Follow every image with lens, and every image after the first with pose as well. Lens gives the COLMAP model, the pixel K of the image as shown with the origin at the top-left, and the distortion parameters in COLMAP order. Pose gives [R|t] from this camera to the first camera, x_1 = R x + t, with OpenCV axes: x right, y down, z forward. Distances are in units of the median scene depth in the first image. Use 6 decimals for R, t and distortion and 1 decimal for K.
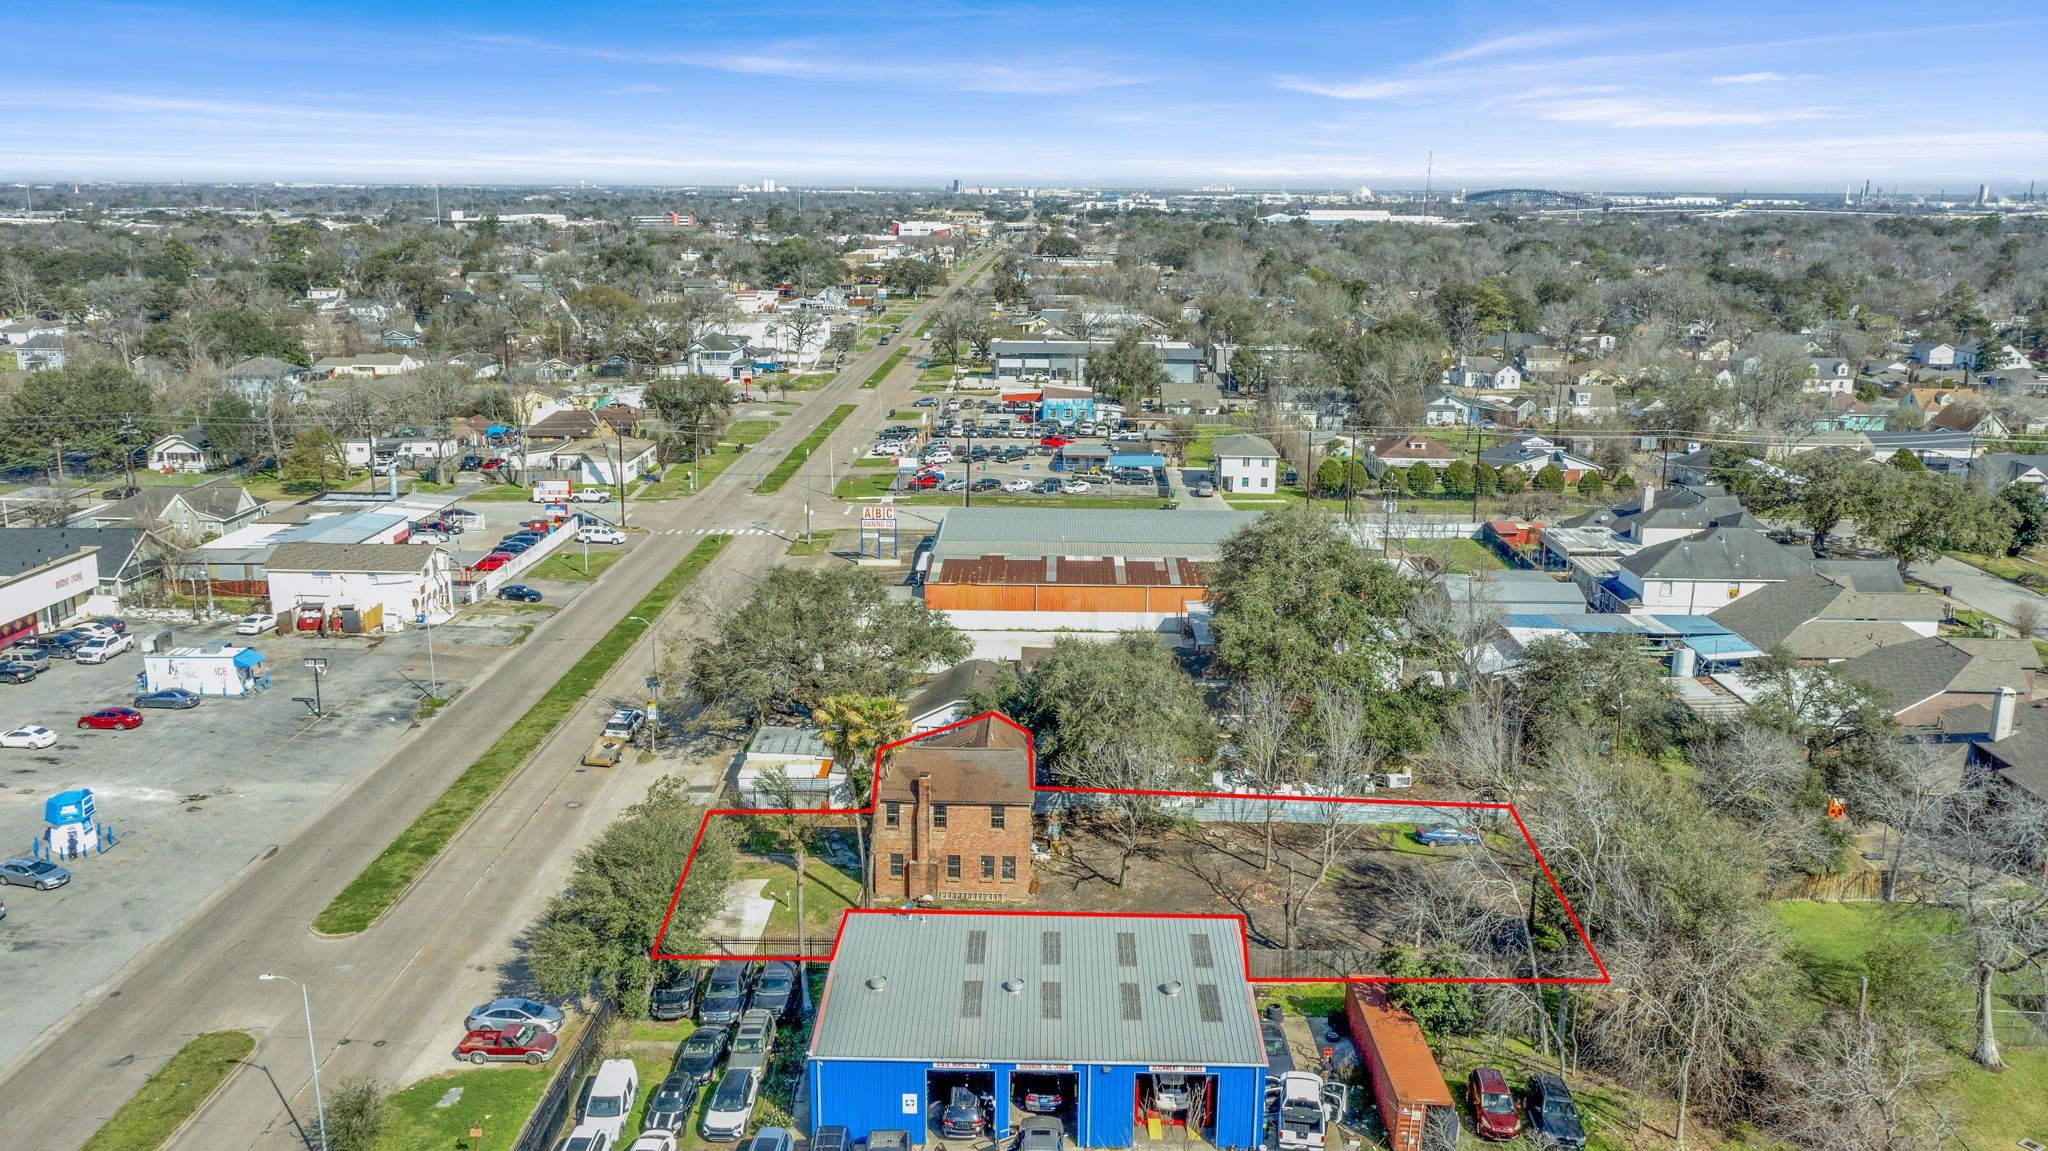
lens RADIAL K [[1631.1, 0, 1017.3], [0, 1631.1, 578.0], [0, 0, 1]] dist [-0.006651, 0.016201]
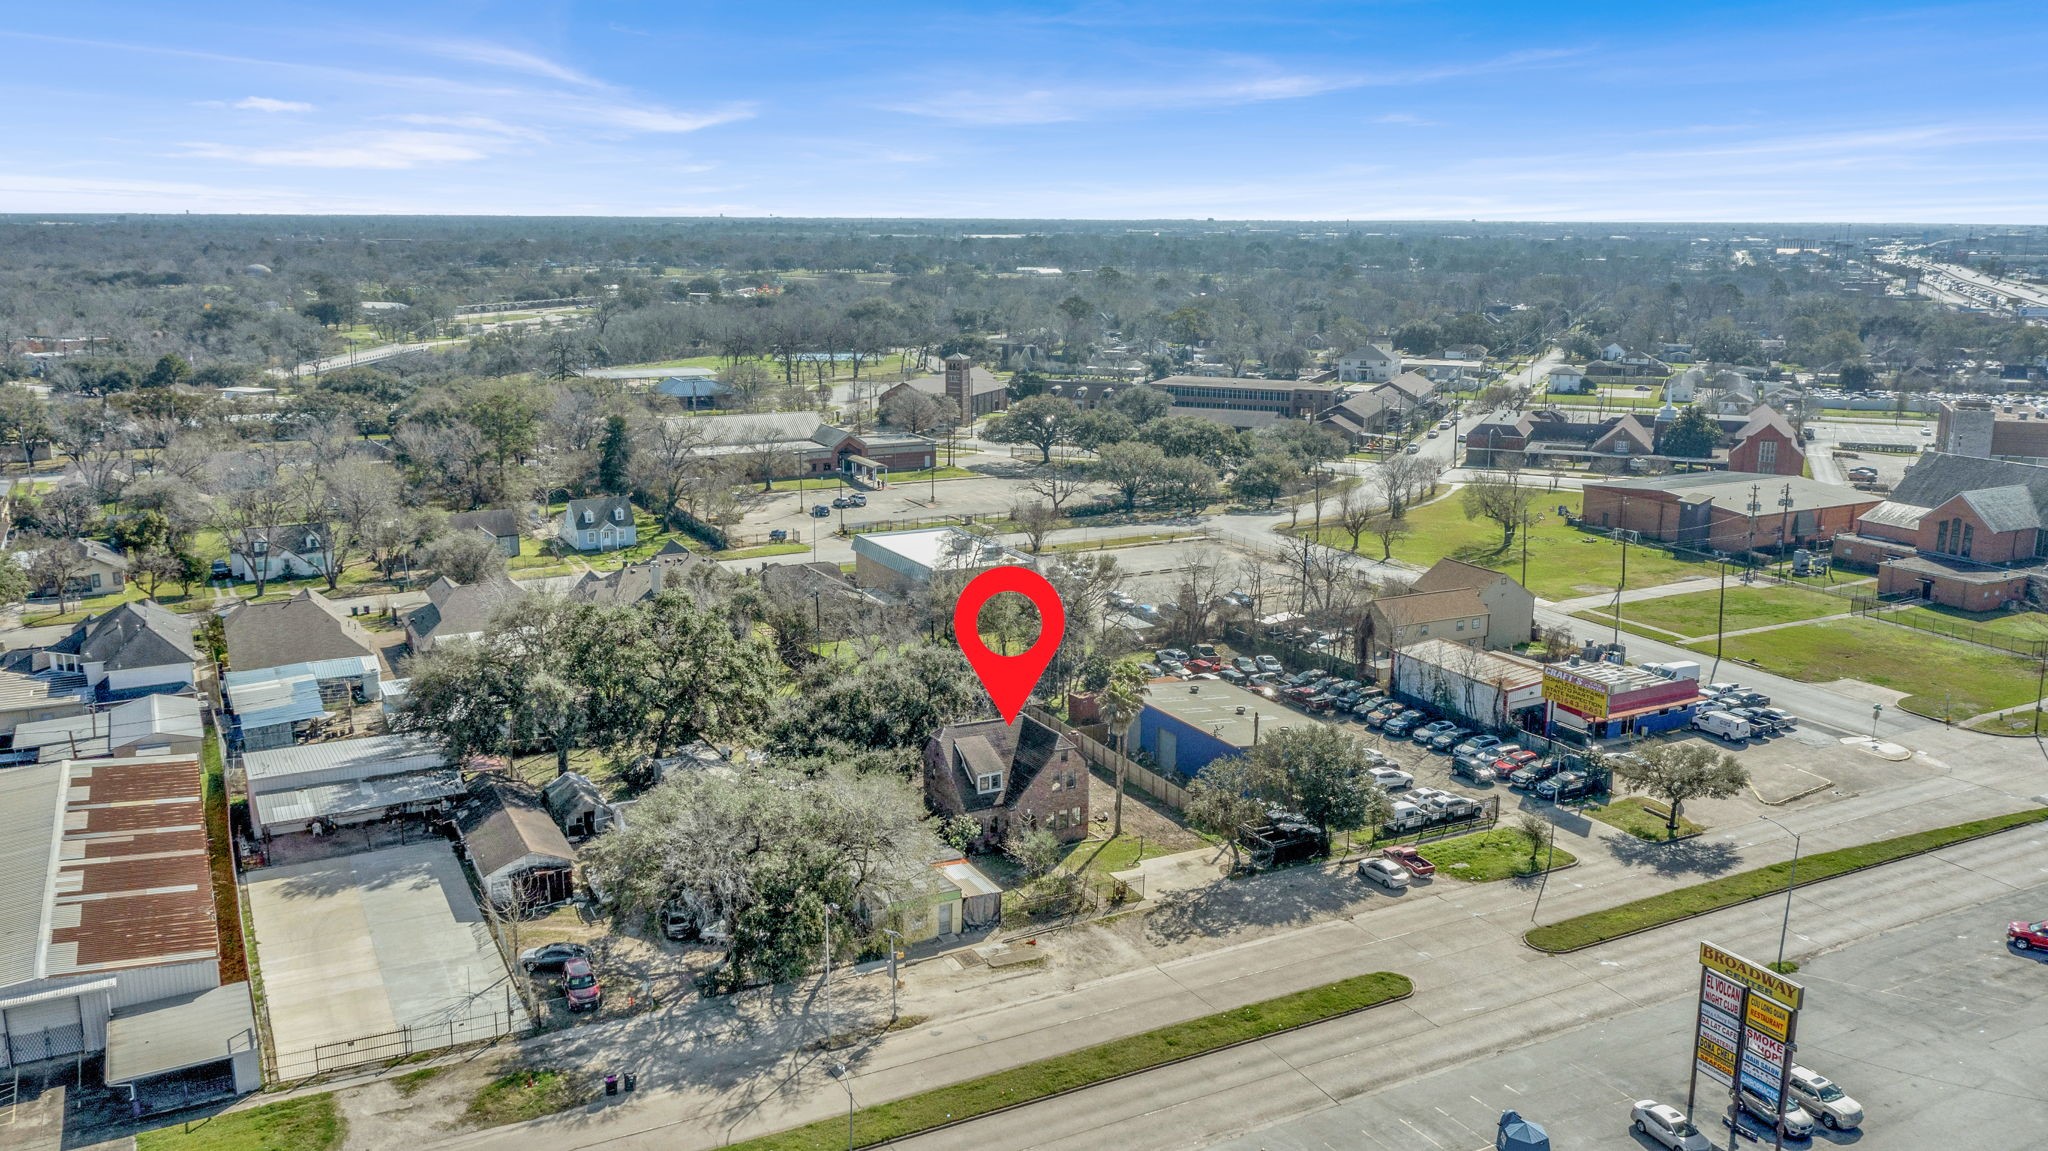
lens RADIAL K [[1631.1, 0, 1026.2], [0, 1631.1, 567.7], [0, 0, 1]] dist [-0.006651, 0.016201]
pose [[-0.495773, -0.192412, 0.846869, -0.571243], [0.196262, 0.925096, 0.325081, -0.222742], [-0.845985, 0.327375, -0.420875, 0.770774]]
